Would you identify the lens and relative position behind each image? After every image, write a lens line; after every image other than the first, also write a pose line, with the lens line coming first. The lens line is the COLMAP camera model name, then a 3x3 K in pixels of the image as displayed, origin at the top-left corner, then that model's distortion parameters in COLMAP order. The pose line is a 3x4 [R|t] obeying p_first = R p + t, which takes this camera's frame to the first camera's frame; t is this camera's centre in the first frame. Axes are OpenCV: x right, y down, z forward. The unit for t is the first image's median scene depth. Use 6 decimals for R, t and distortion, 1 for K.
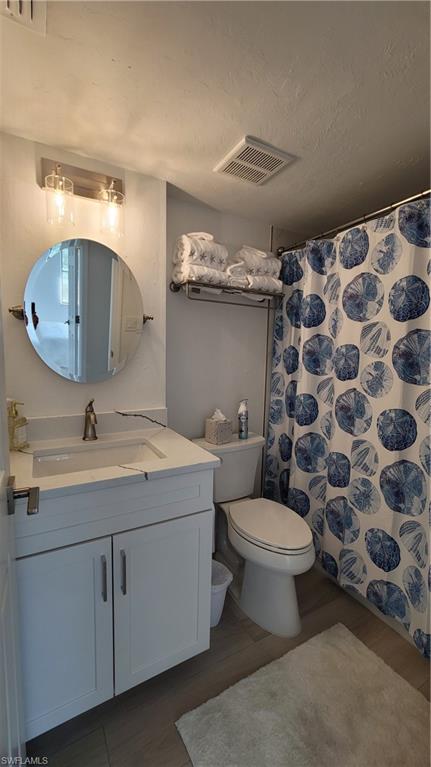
lens RADIAL K [[309.7, 0, 211.7], [0, 309.7, 382.9], [0, 0, 1]] dist [0.000082, 0.000474]
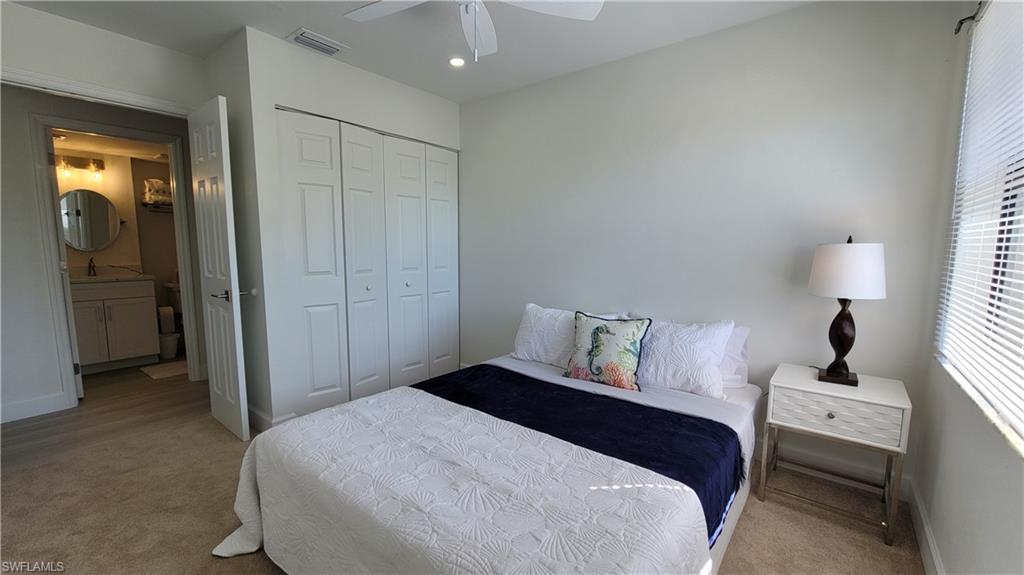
lens RADIAL K [[413.5, 0, 511.2], [0, 413.5, 291.1], [0, 0, 1]] dist [0.000082, 0.000474]
pose [[0.921141, -0.060619, 0.384479, 1.060582], [0.053097, 0.998134, 0.030159, 0.307772], [-0.385590, -0.007366, 0.922641, -2.509017]]
